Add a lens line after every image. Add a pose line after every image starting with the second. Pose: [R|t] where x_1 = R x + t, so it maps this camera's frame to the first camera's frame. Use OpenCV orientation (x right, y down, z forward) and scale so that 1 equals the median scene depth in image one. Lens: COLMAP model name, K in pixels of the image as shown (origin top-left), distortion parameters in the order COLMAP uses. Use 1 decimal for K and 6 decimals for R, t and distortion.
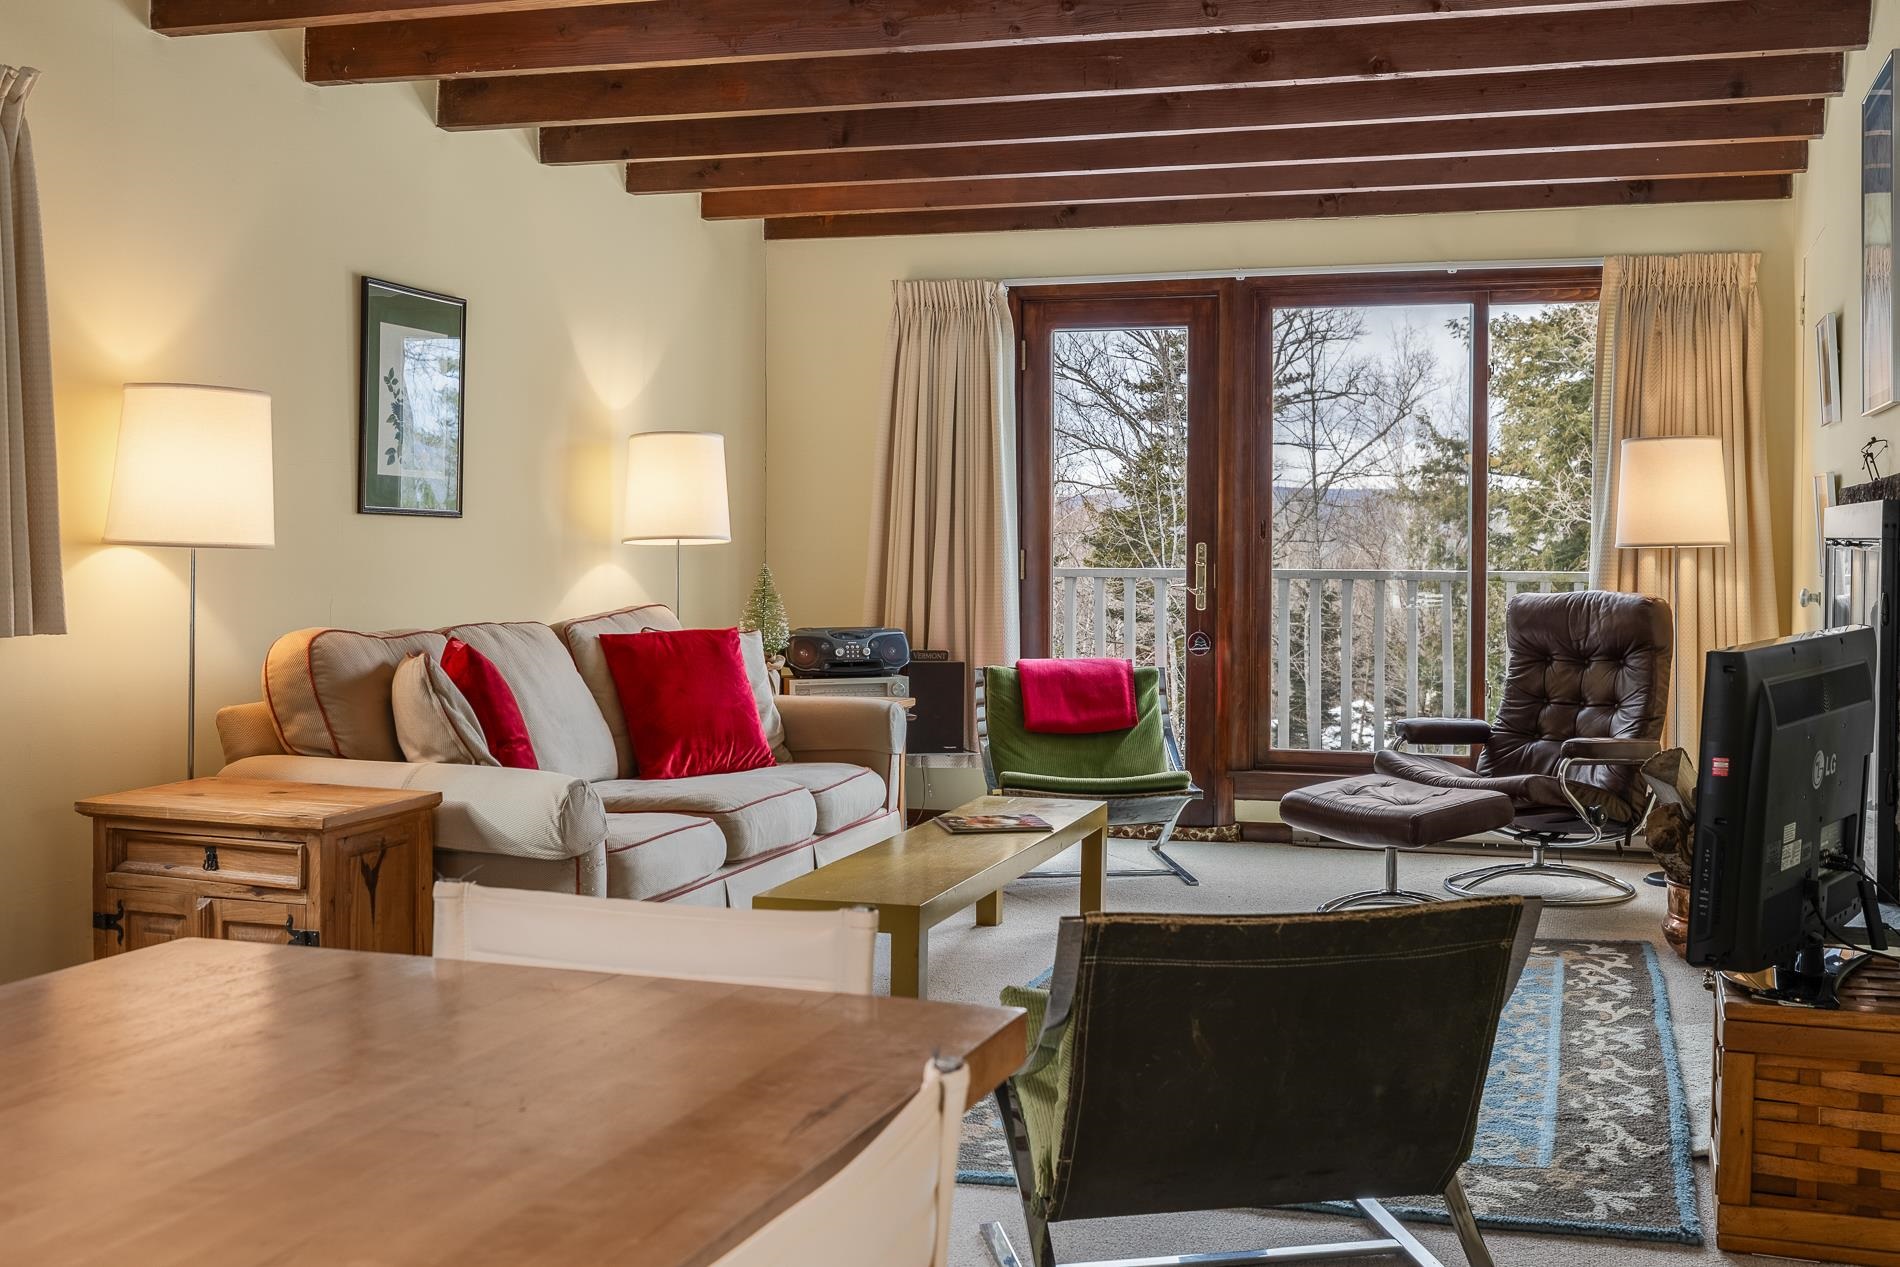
lens RADIAL K [[1859.0, 0, 1042.1], [0, 1859.0, 628.4], [0, 0, 1]] dist [-0.008559, -0.006377]
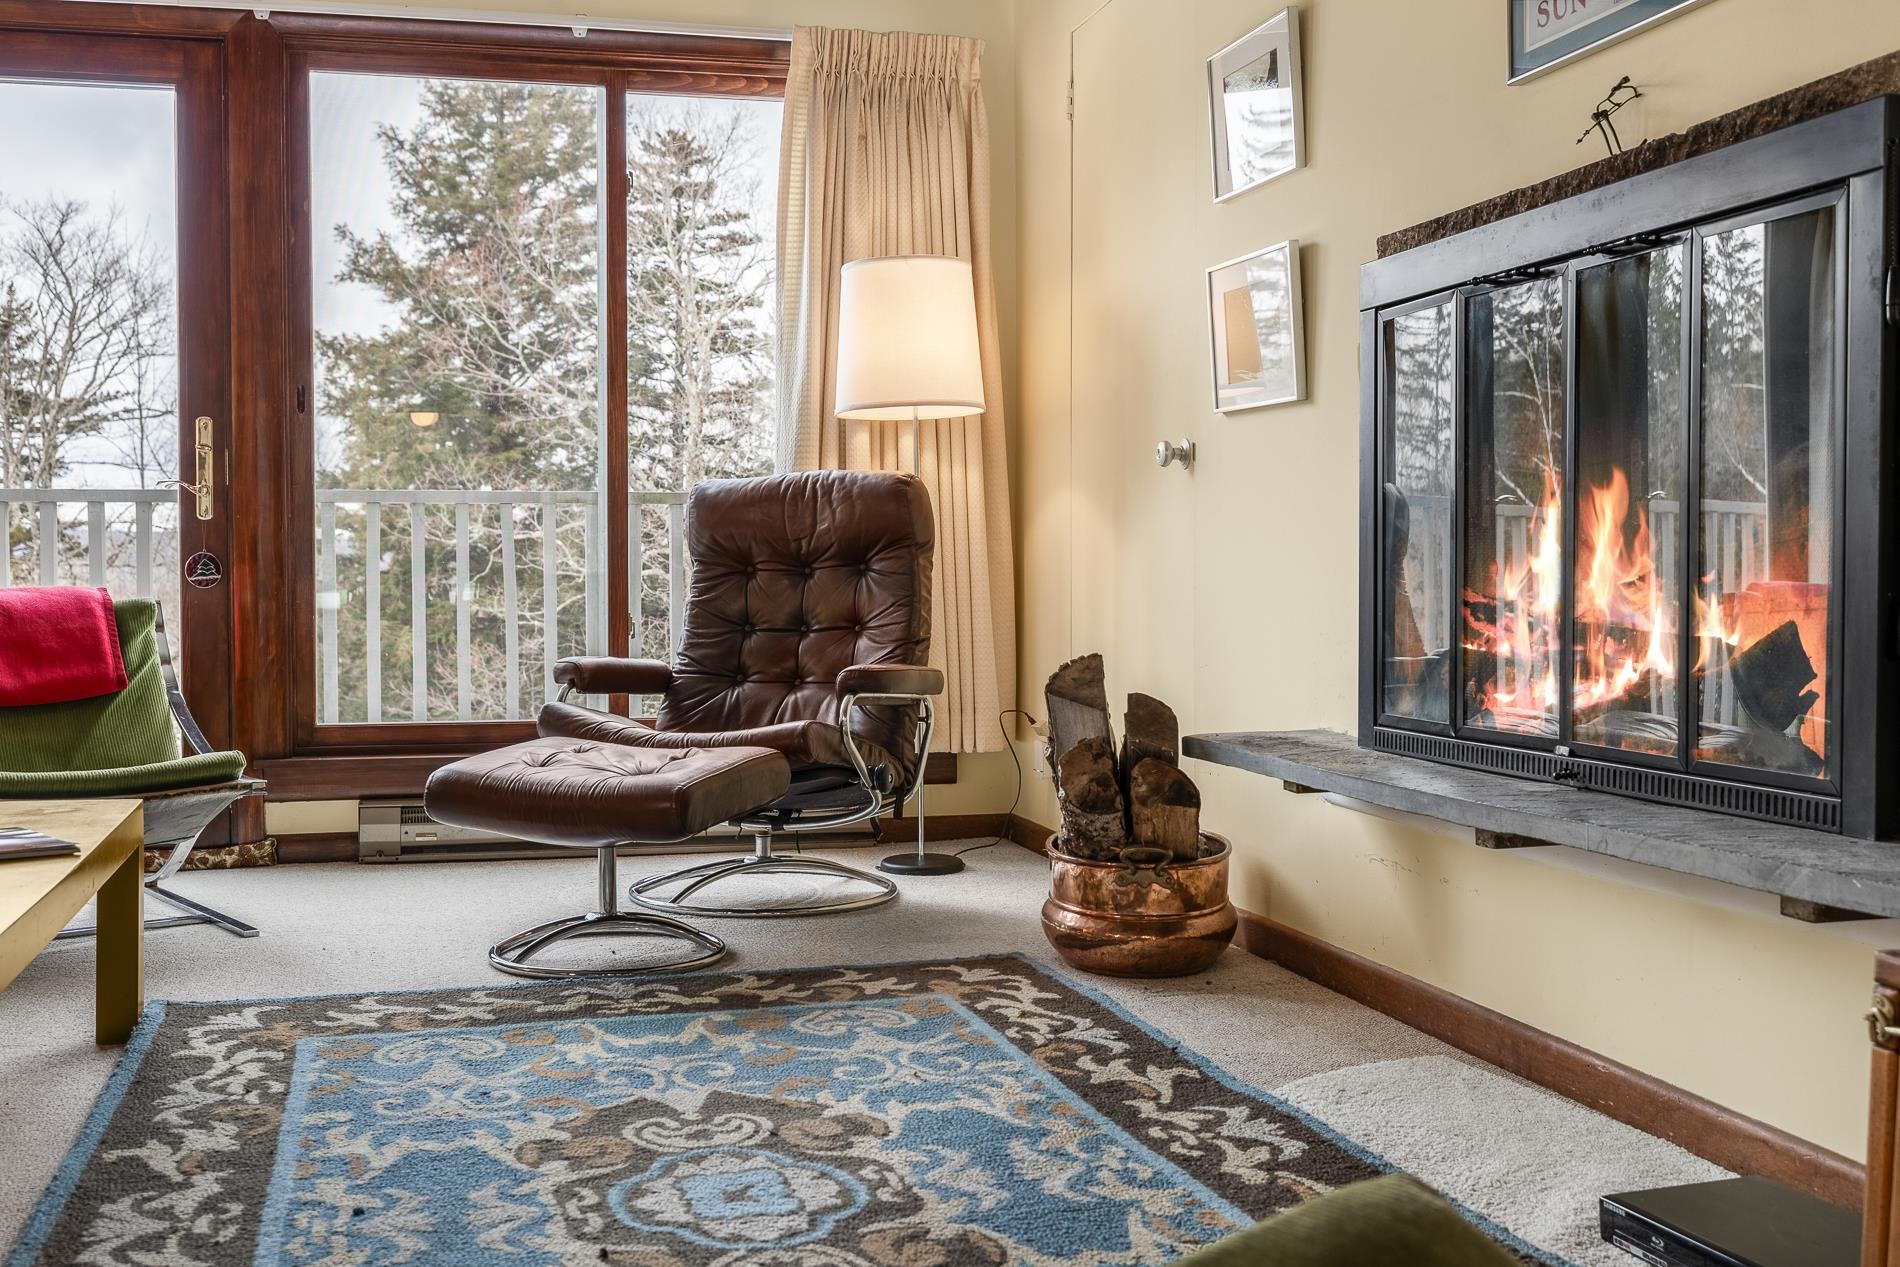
lens RADIAL K [[1869.1, 0, 863.2], [0, 1869.1, 634.2], [0, 0, 1]] dist [-0.006189, -0.004172]
pose [[0.874009, -0.021635, 0.485427, -0.039780], [0.024785, 0.999693, -0.000069, 0.043976], [-0.485276, 0.012091, 0.874277, 0.366314]]
